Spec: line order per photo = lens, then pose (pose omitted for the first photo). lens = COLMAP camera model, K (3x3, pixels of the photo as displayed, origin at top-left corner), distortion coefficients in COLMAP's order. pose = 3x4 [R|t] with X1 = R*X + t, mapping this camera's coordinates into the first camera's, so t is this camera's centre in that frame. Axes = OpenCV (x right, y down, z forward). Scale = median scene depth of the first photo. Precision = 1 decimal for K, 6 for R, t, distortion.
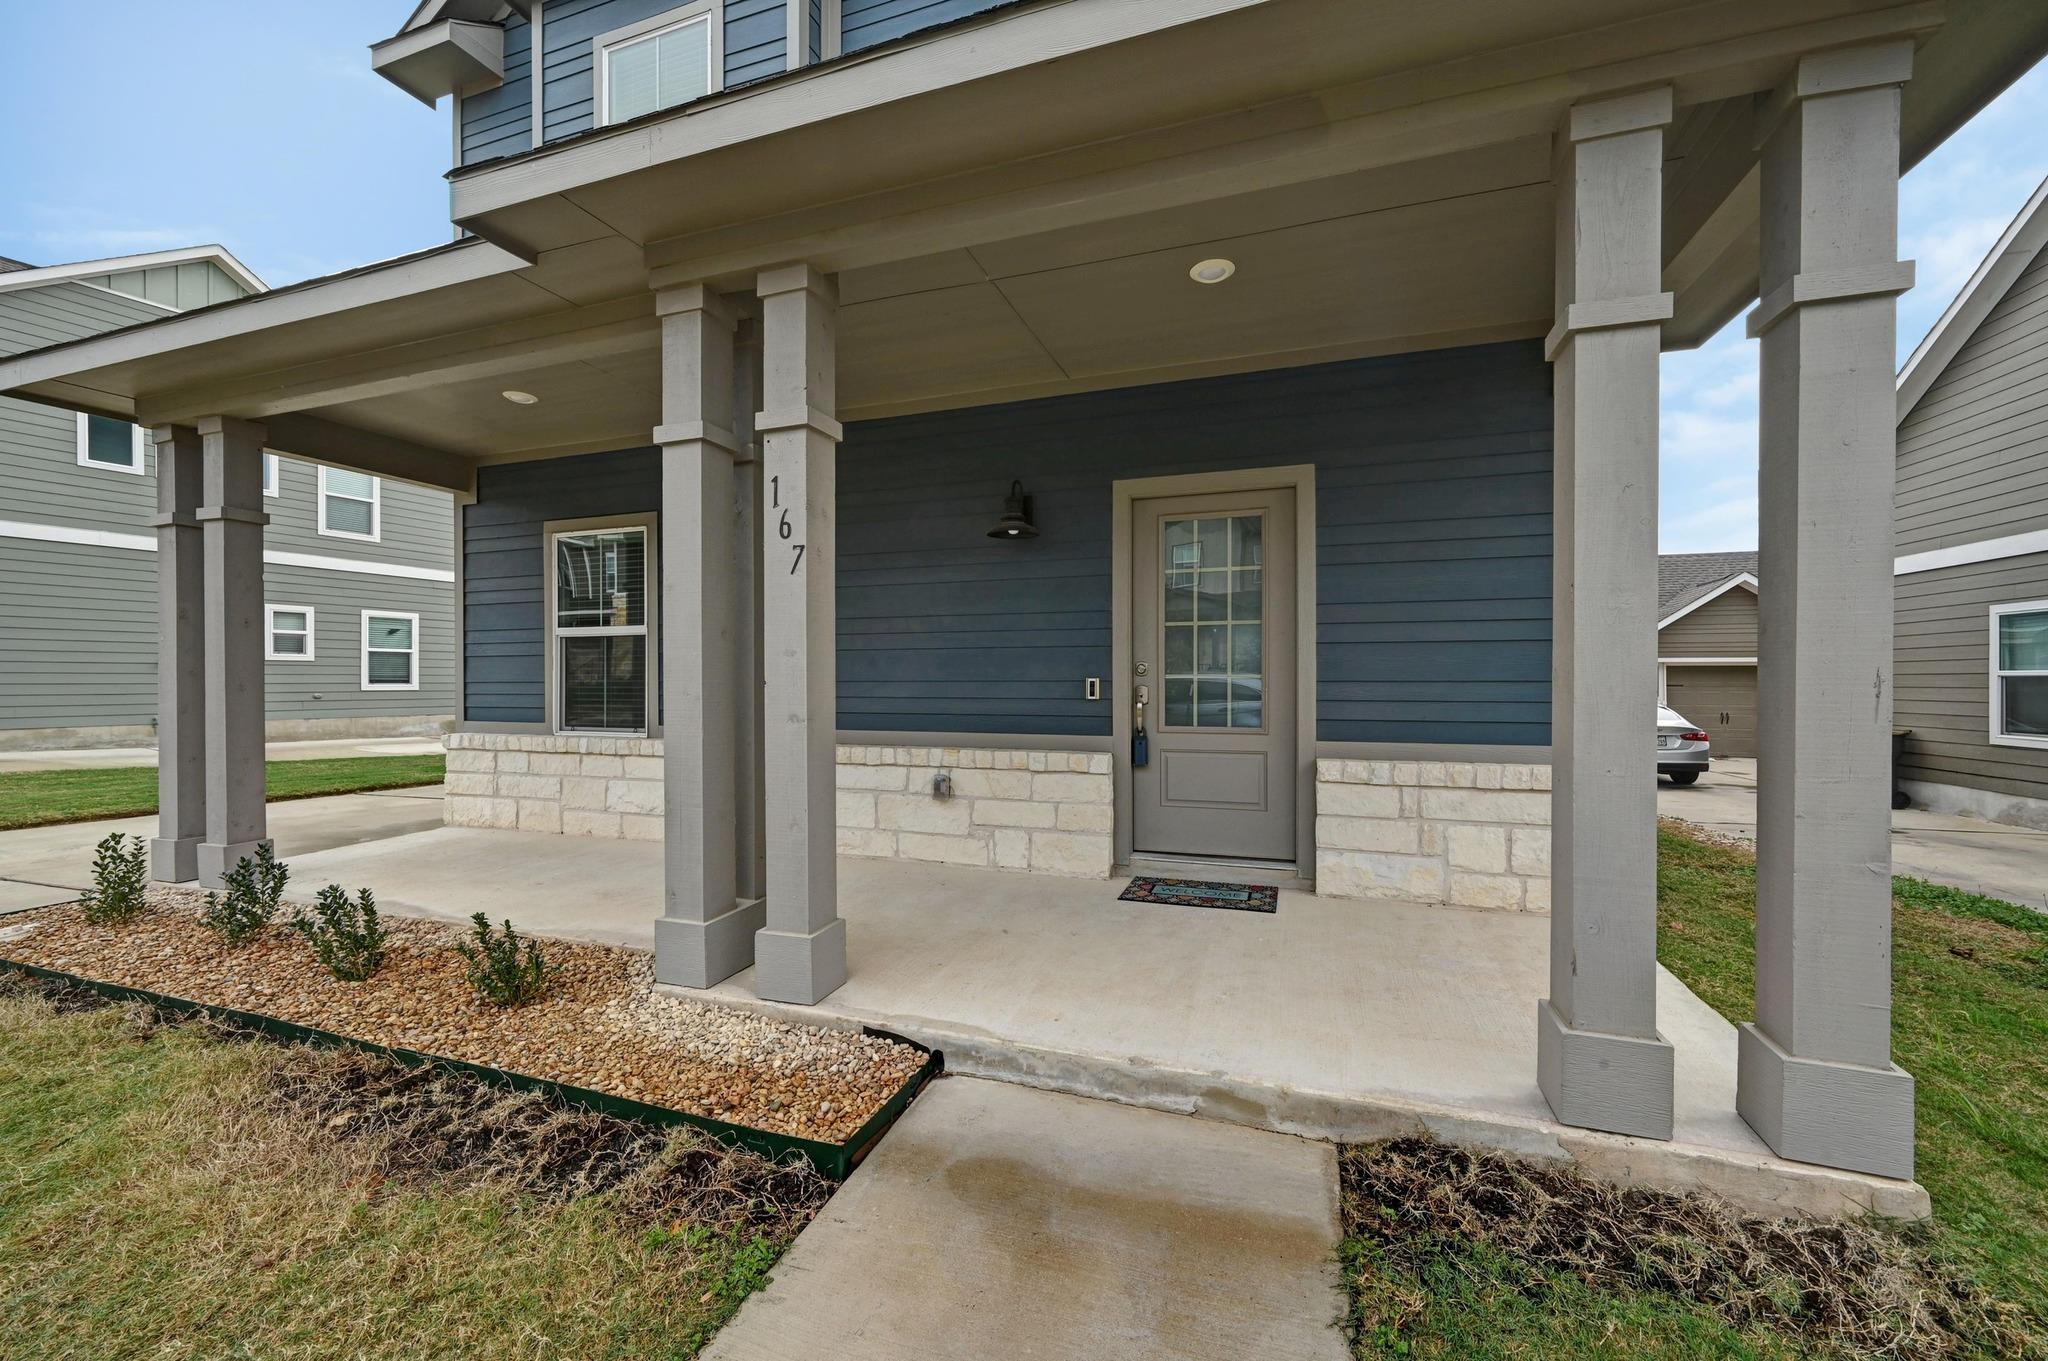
lens RADIAL K [[813.9, 0, 1036.4], [0, 813.9, 666.4], [0, 0, 1]] dist [-0.000798, 0.000976]
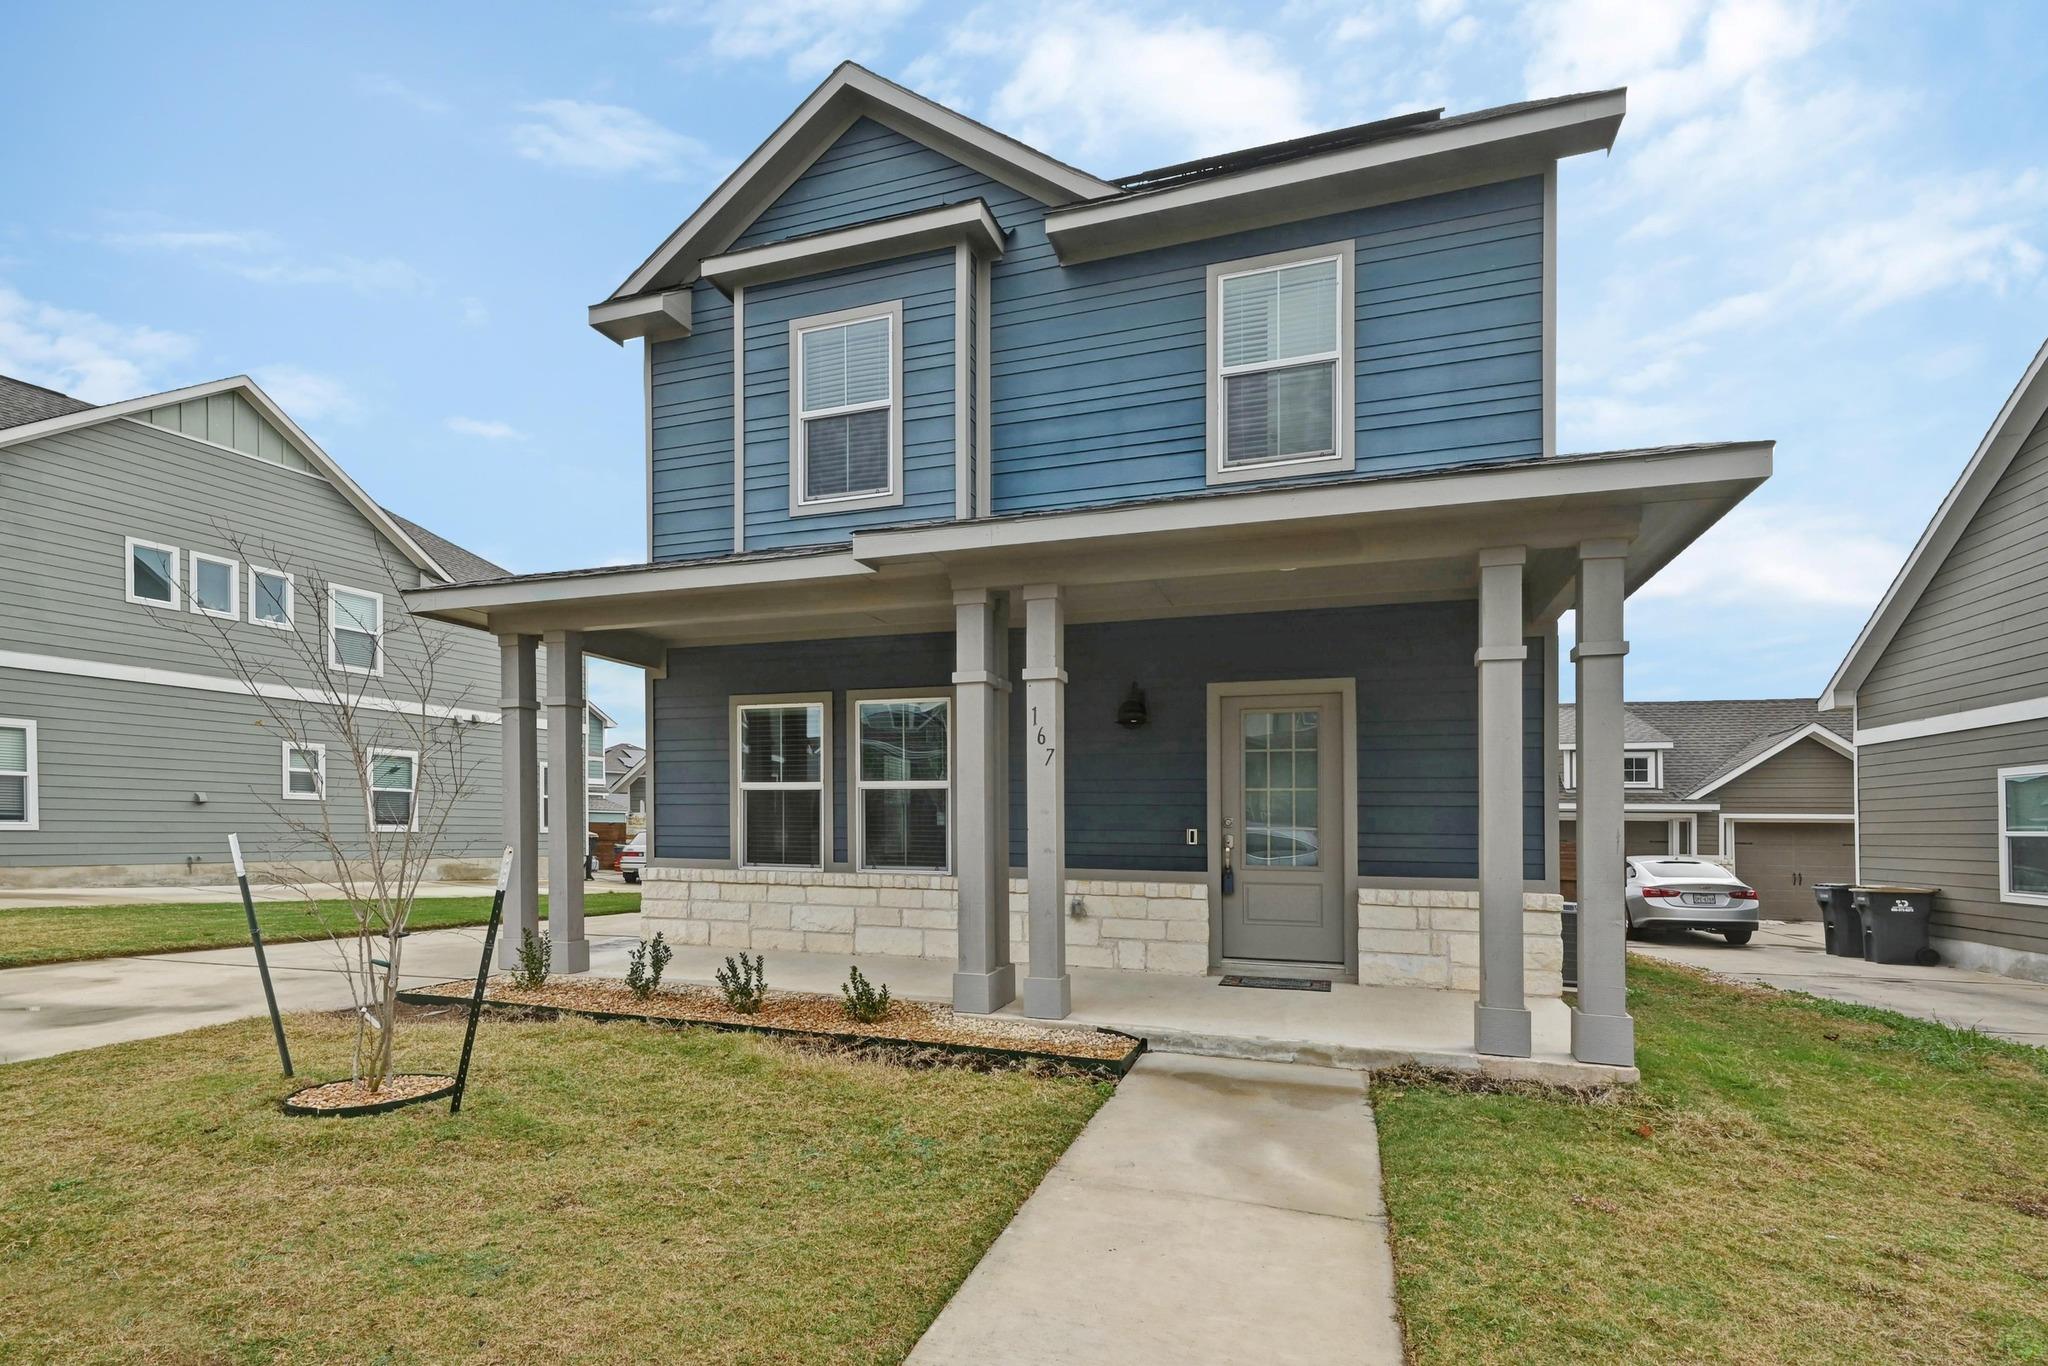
lens RADIAL K [[954.2, 0, 1023.1], [0, 954.2, 764.7], [0, 0, 1]] dist [0.002298, -0.000722]
pose [[0.999893, 0.011734, -0.008792, -0.202295], [-0.012166, 0.998636, -0.050784, -0.007922], [0.008184, 0.050885, 0.998671, -0.601513]]
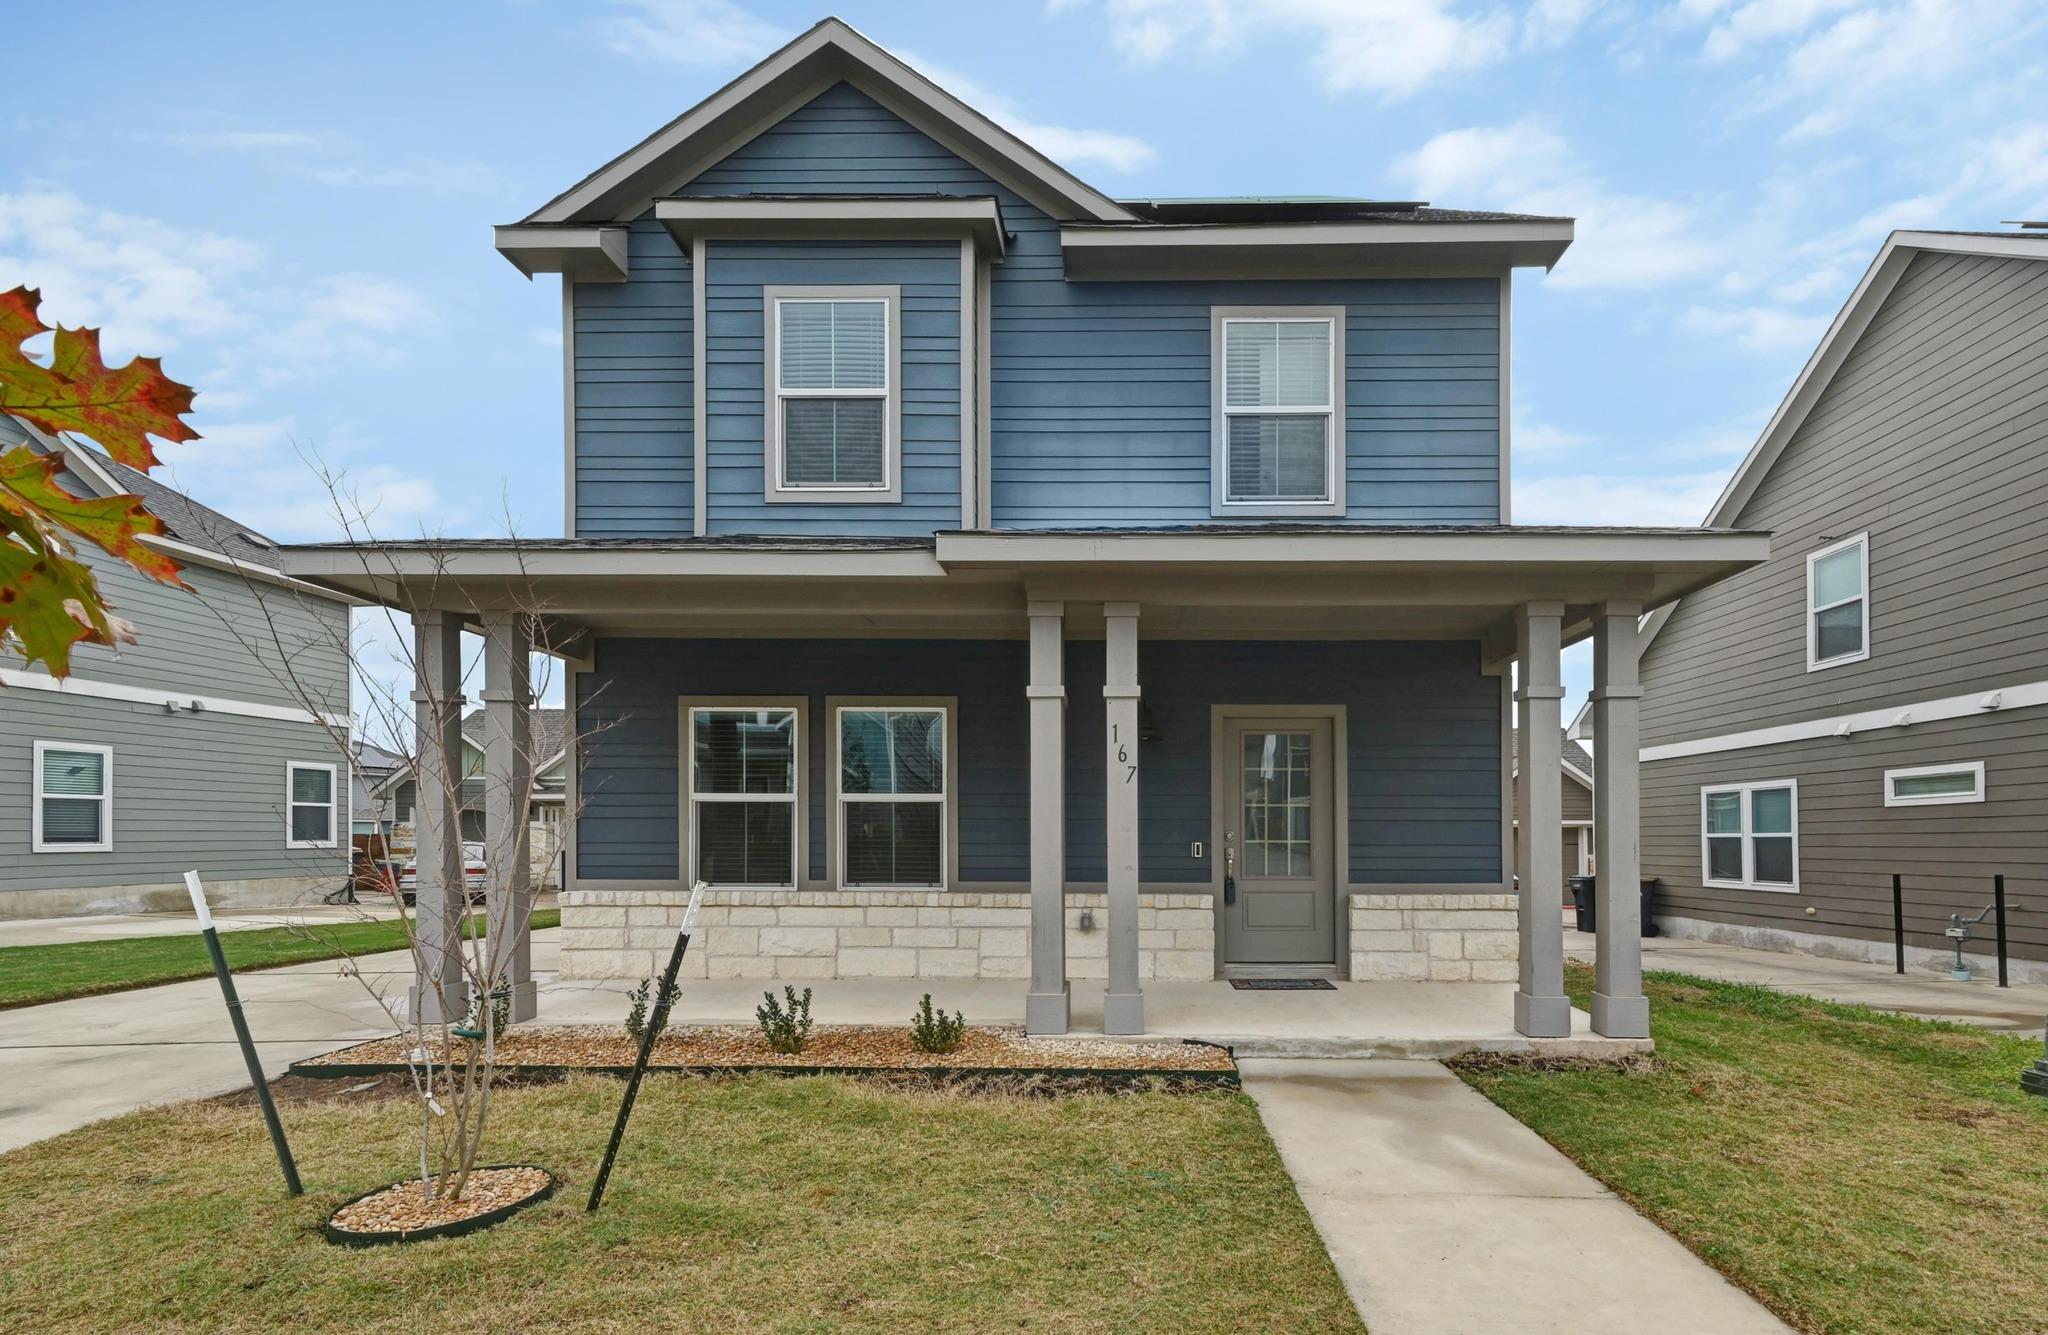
lens RADIAL K [[918.8, 0, 1146.0], [0, 918.8, 782.1], [0, 0, 1]] dist [0.001878, 0.000825]
pose [[0.951596, 0.021437, 0.306604, -0.520314], [-0.008253, 0.998987, -0.044232, -0.017921], [-0.307242, 0.039561, 0.950809, -0.512524]]
